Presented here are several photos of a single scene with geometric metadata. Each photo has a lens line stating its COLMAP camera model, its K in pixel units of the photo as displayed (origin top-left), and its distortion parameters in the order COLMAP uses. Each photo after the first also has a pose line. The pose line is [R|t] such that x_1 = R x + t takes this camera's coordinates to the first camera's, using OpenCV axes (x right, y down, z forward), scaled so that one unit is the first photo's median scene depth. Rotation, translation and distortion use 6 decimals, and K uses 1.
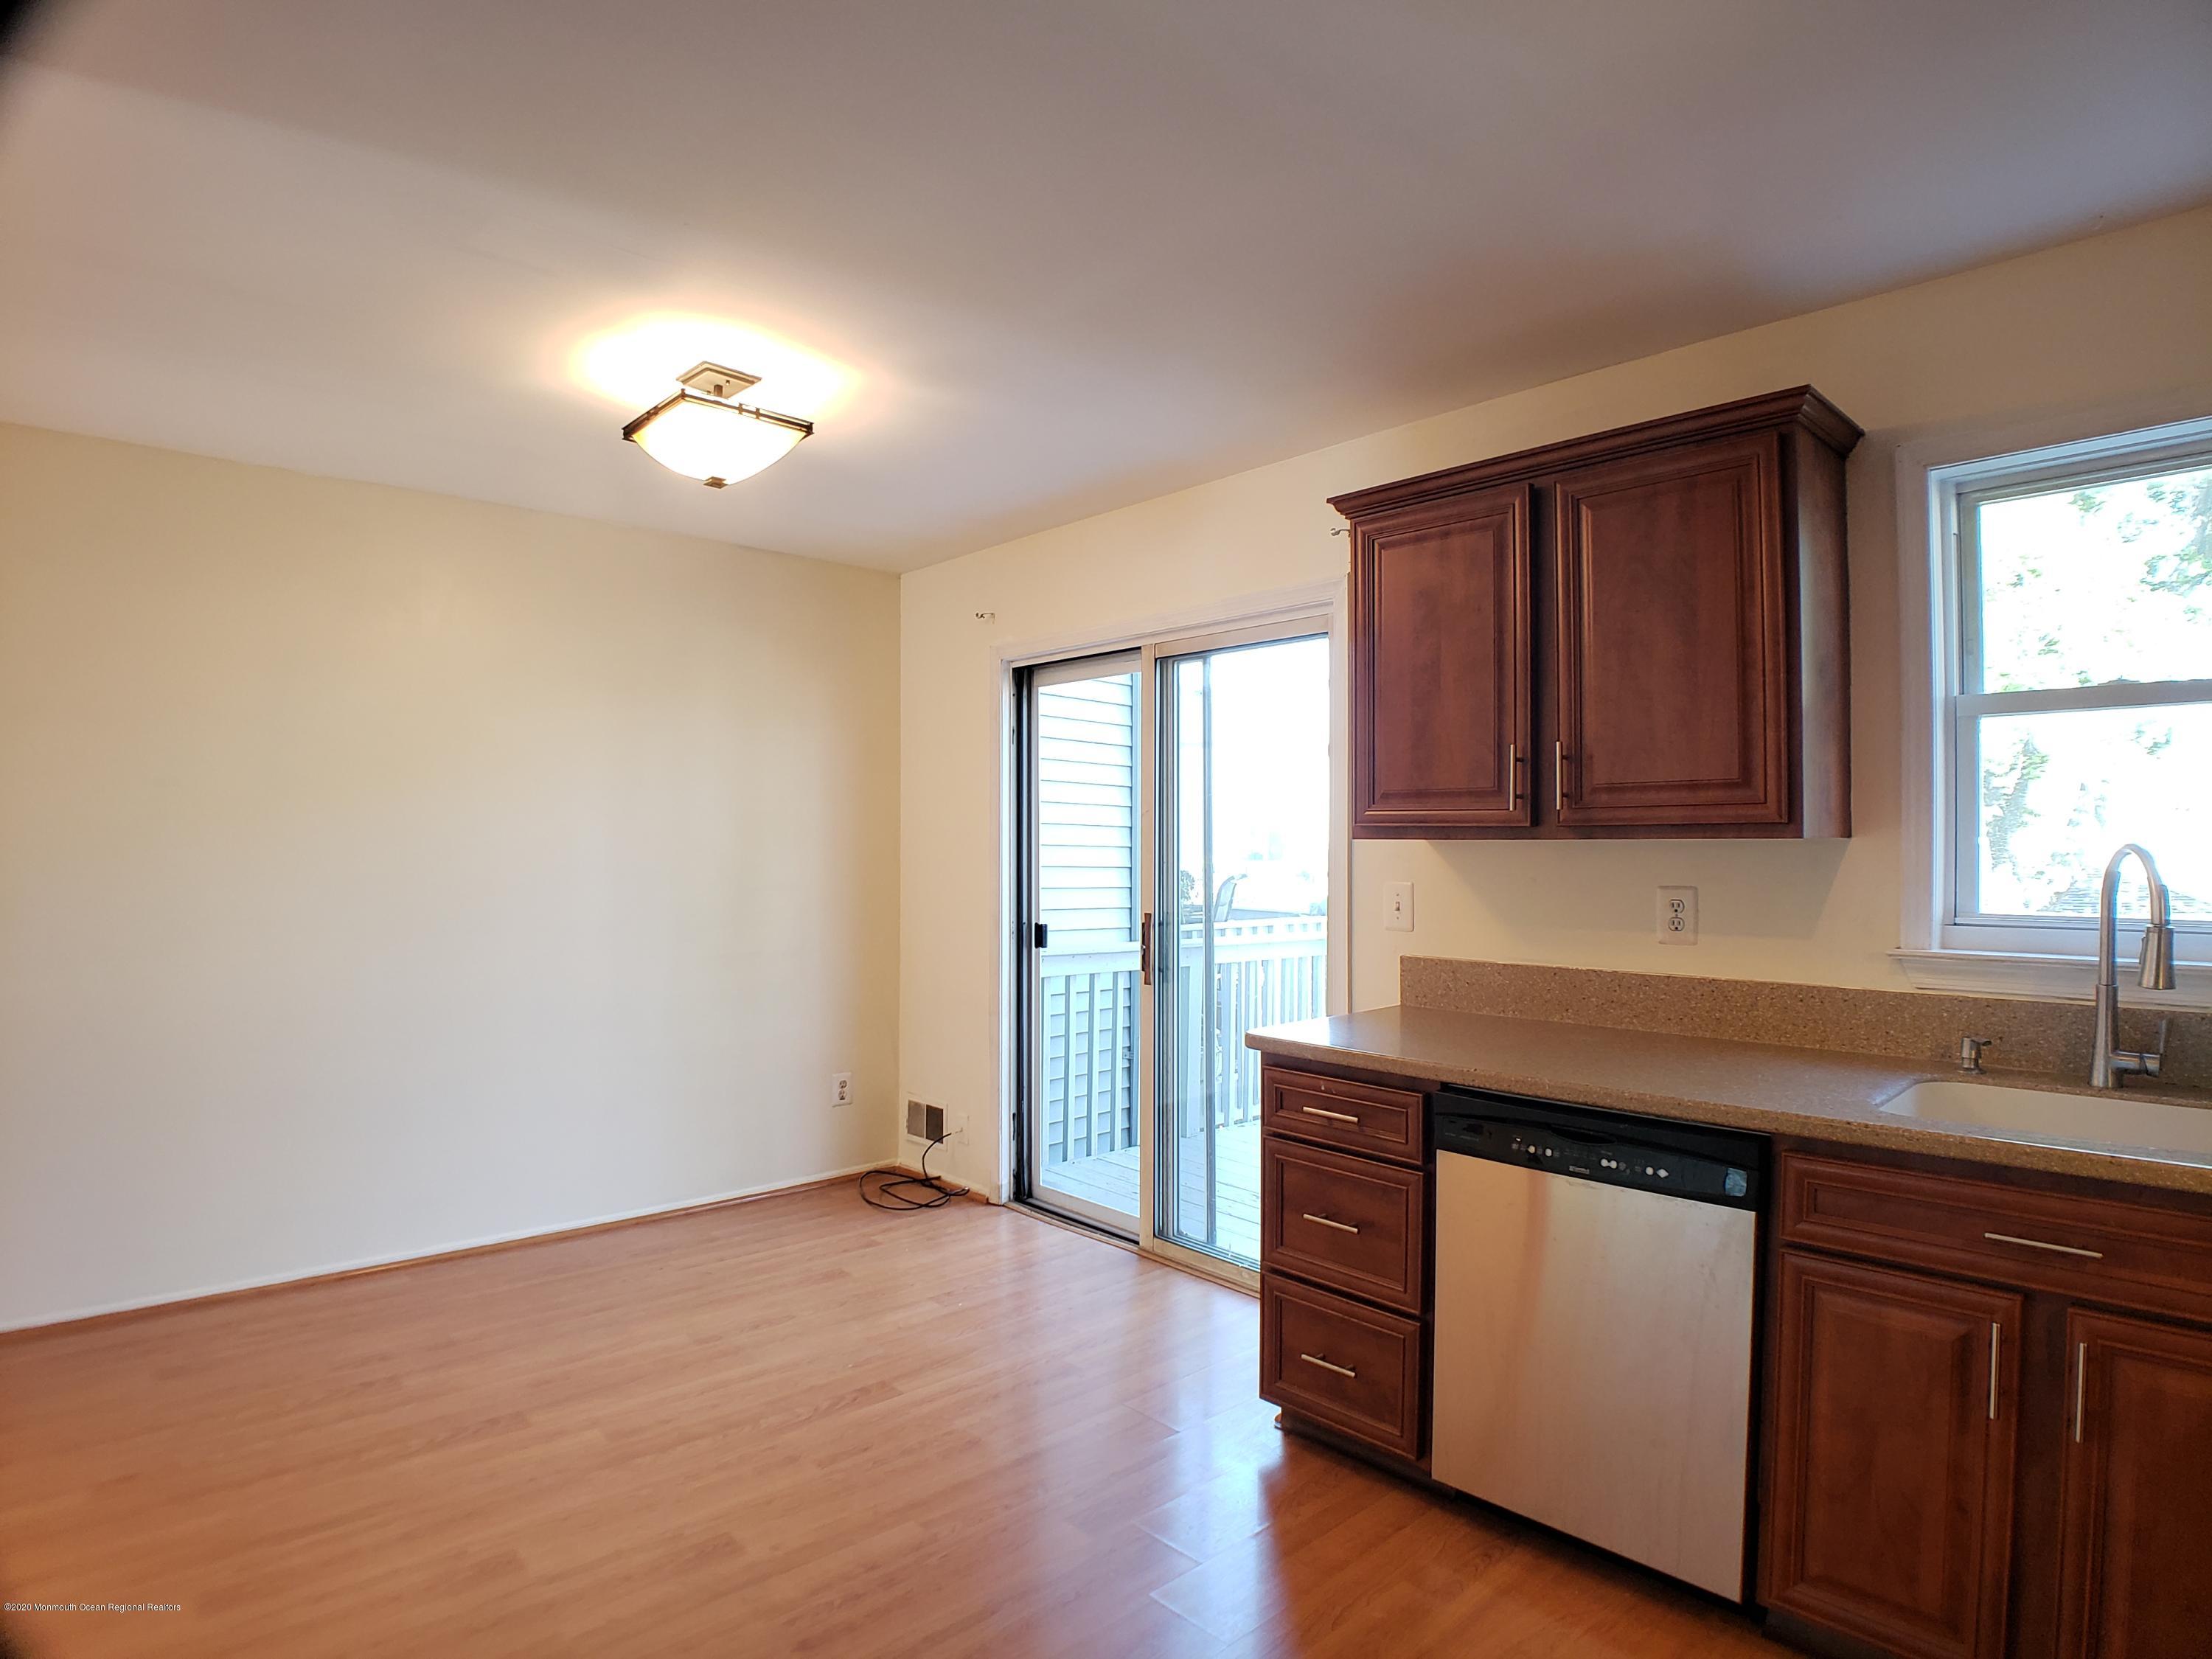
lens RADIAL K [[1167.4, 0, 1097.0], [0, 1167.4, 848.3], [0, 0, 1]] dist [-0.085510, 0.010223]
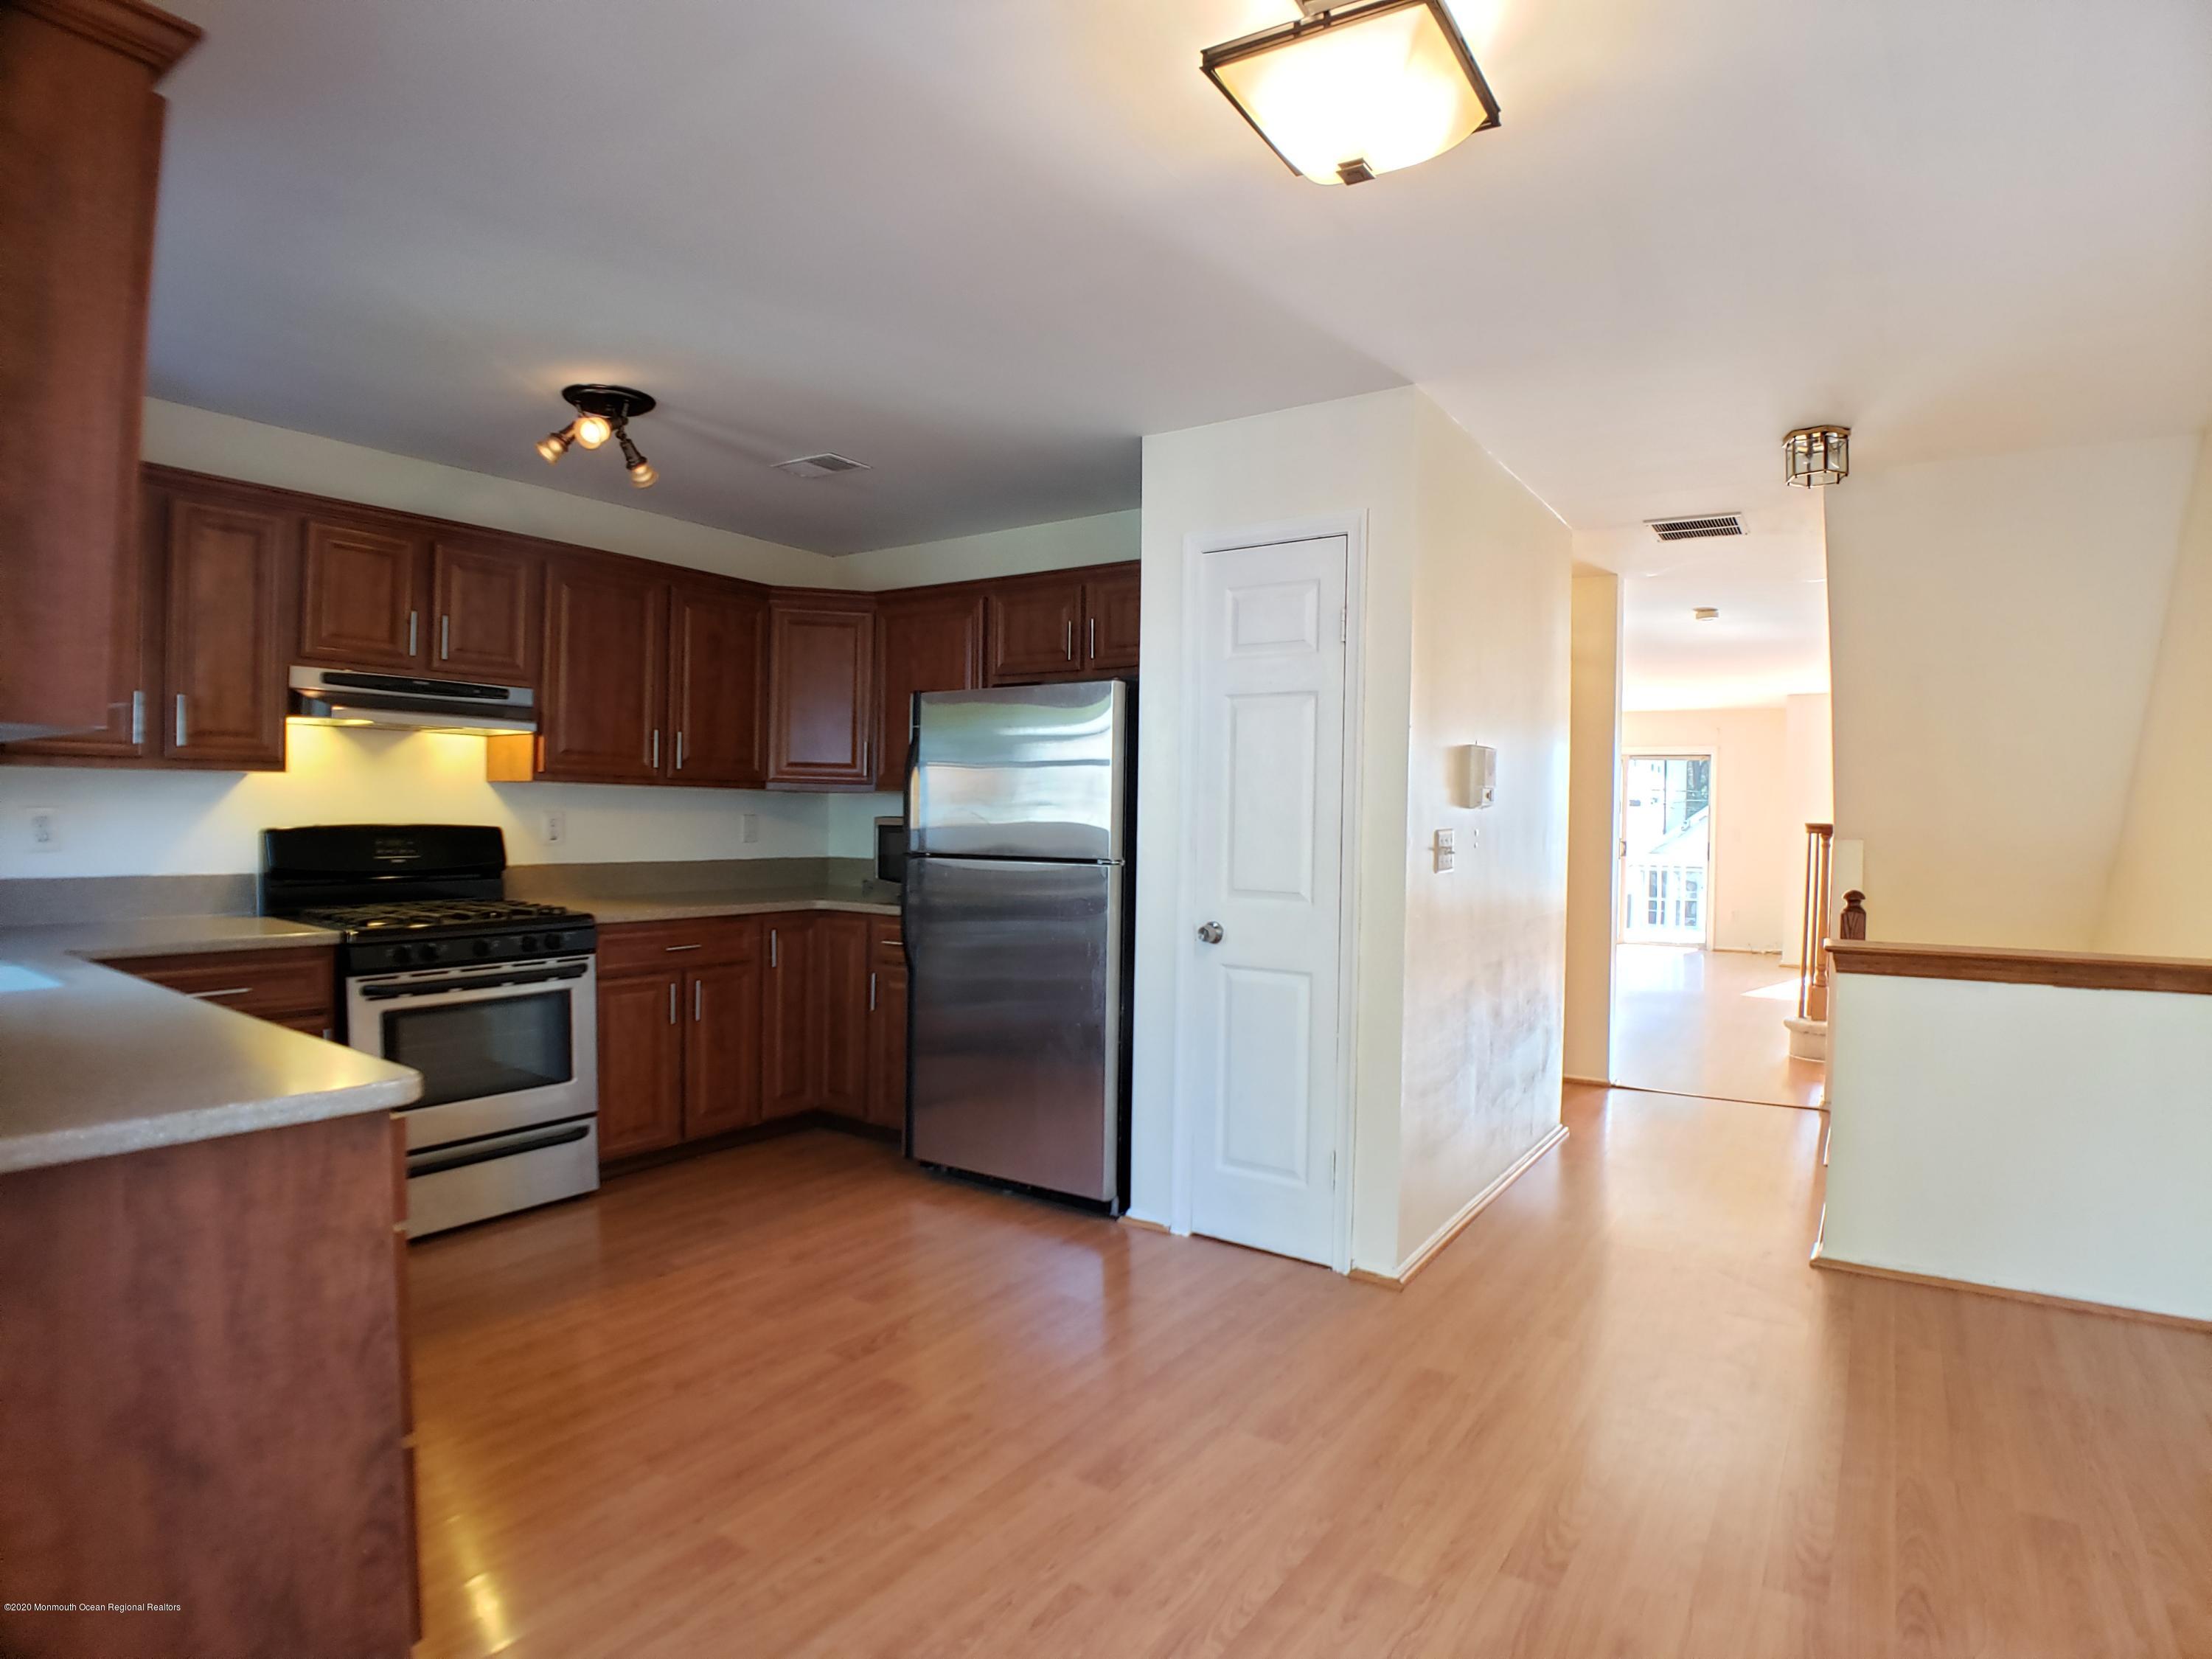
lens RADIAL K [[1224.3, 0, 1106.0], [0, 1224.3, 829.5], [0, 0, 1]] dist [-0.115642, 0.038828]
pose [[-0.972739, -0.010642, -0.231656, -0.077686], [-0.014077, 0.999814, 0.013181, 0.024430], [0.231473, 0.016083, -0.972708, 1.842411]]
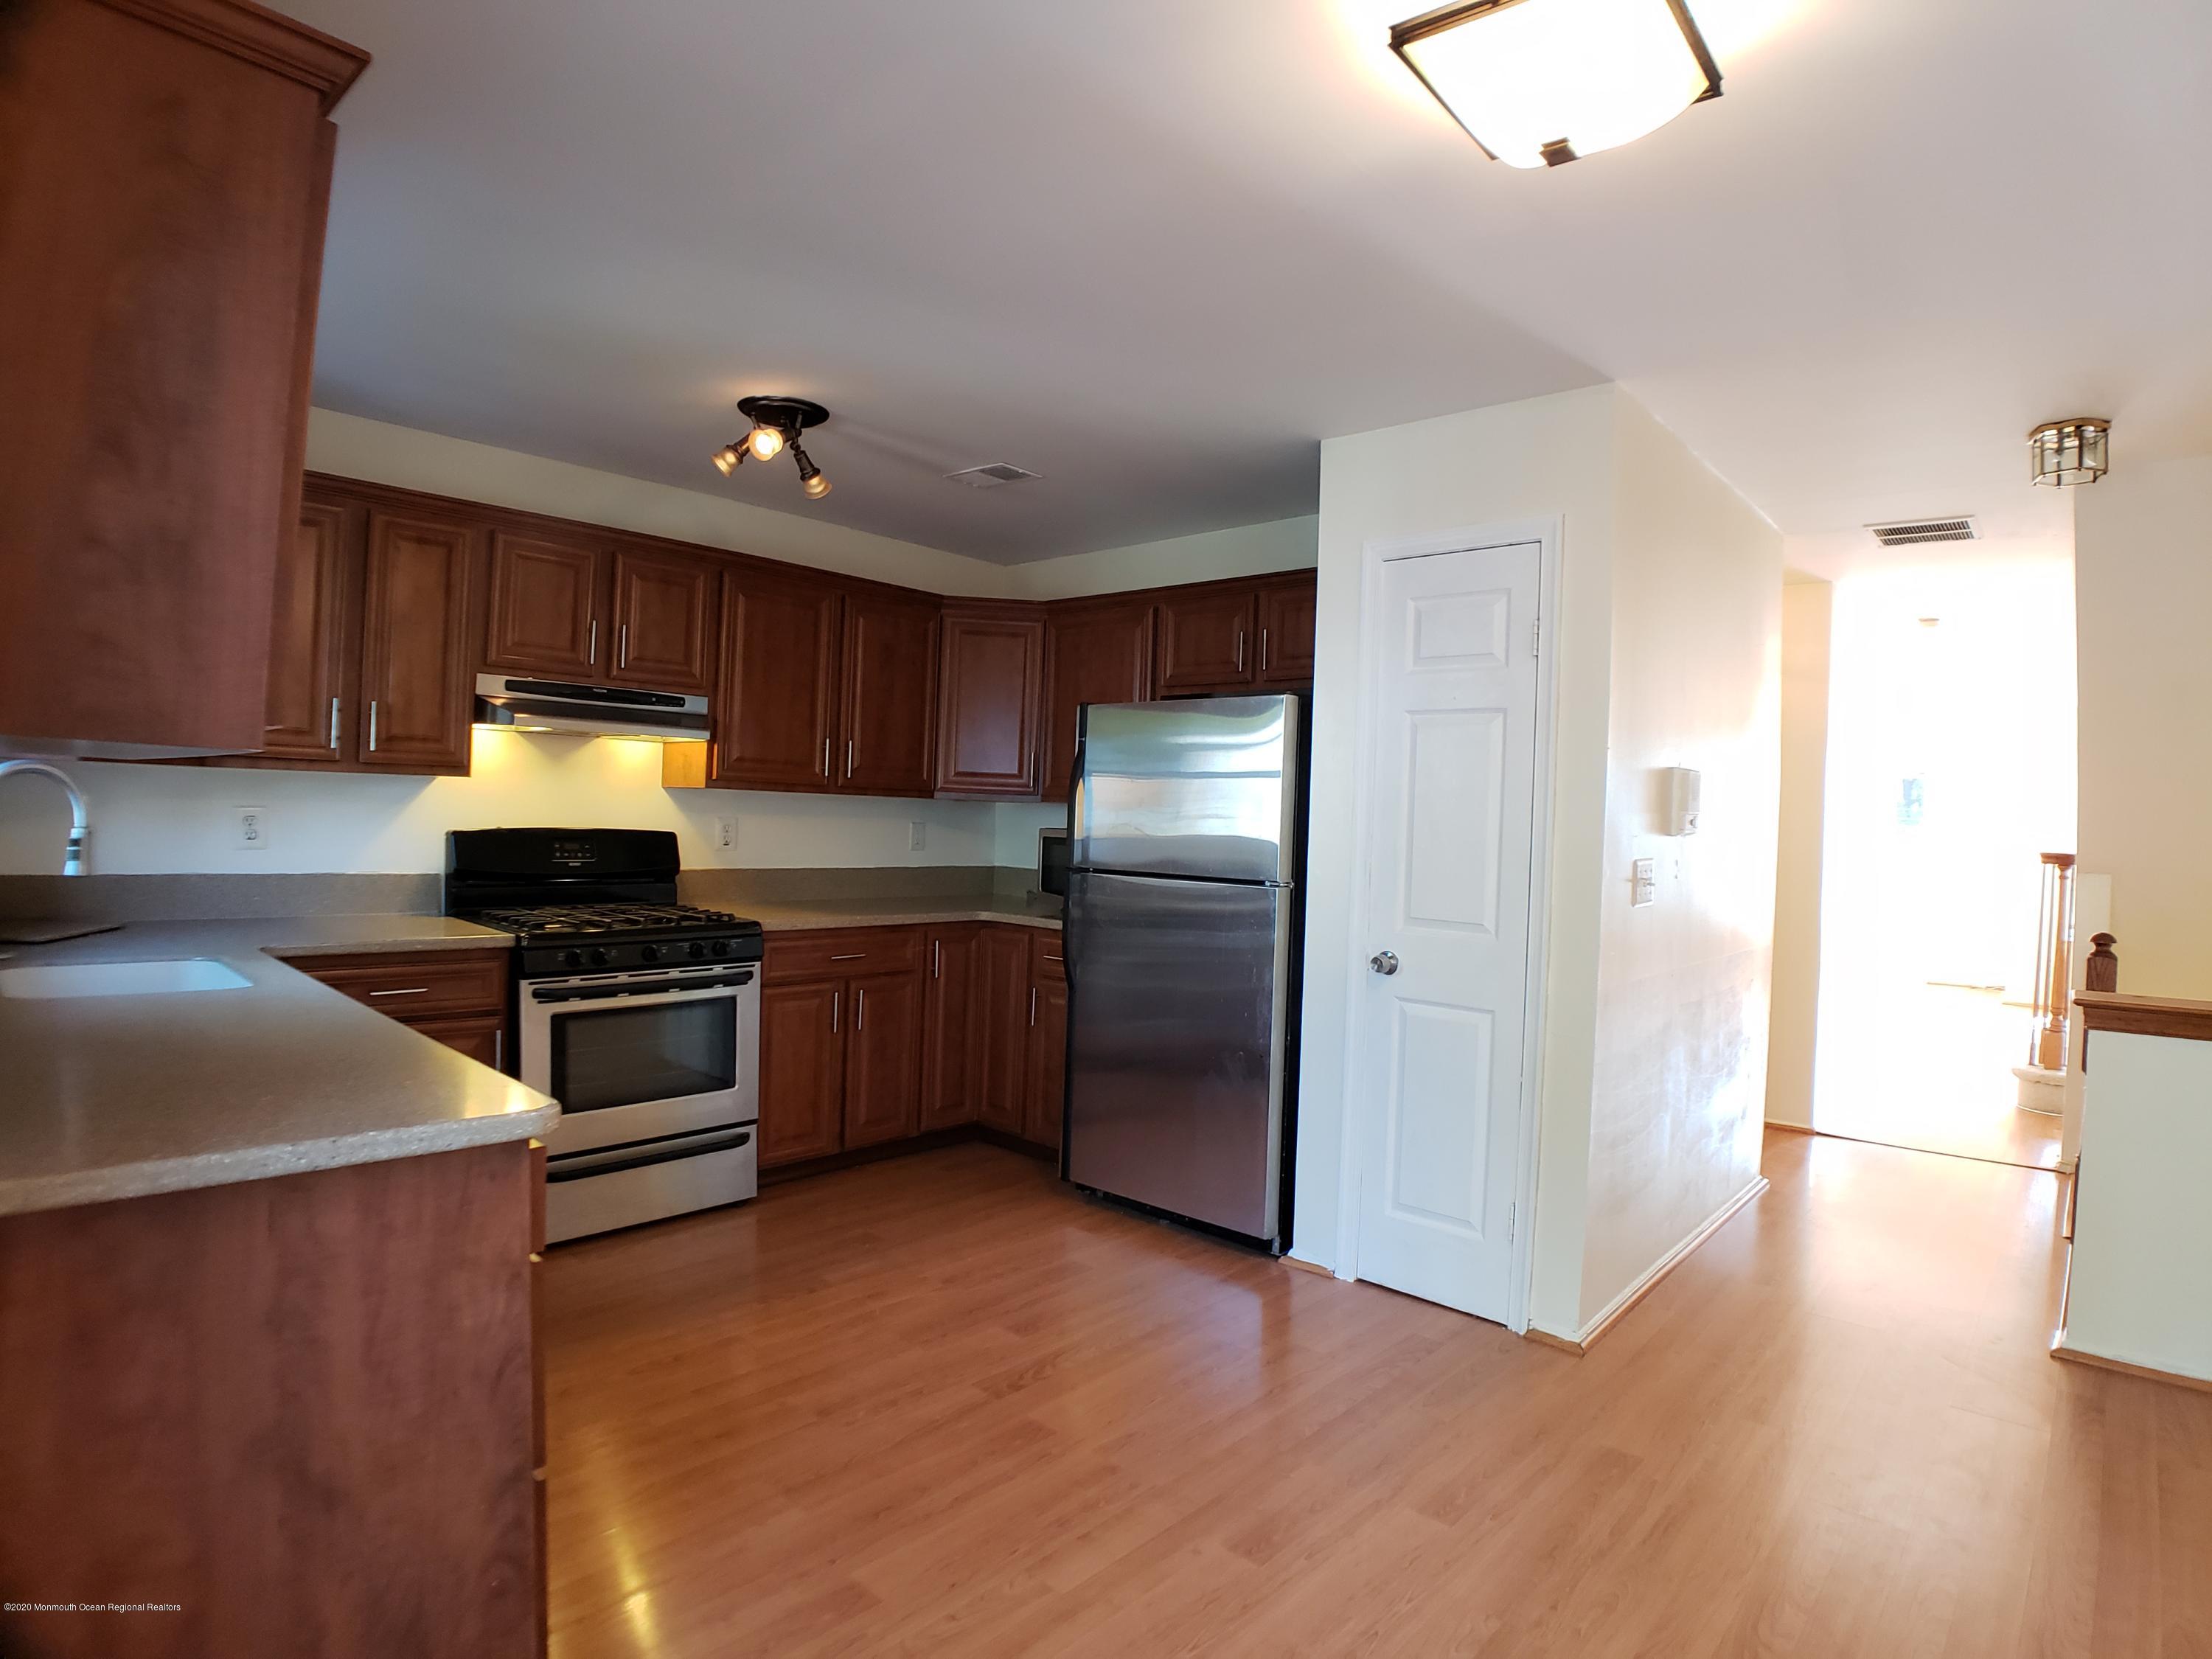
lens RADIAL K [[1222.7, 0, 1115.0], [0, 1222.7, 817.3], [0, 0, 1]] dist [-0.100333, 0.024176]
pose [[-0.994369, -0.033401, -0.100575, -0.089953], [-0.033913, 0.999419, 0.003386, 0.005729], [0.100403, 0.006778, -0.994924, 1.793838]]
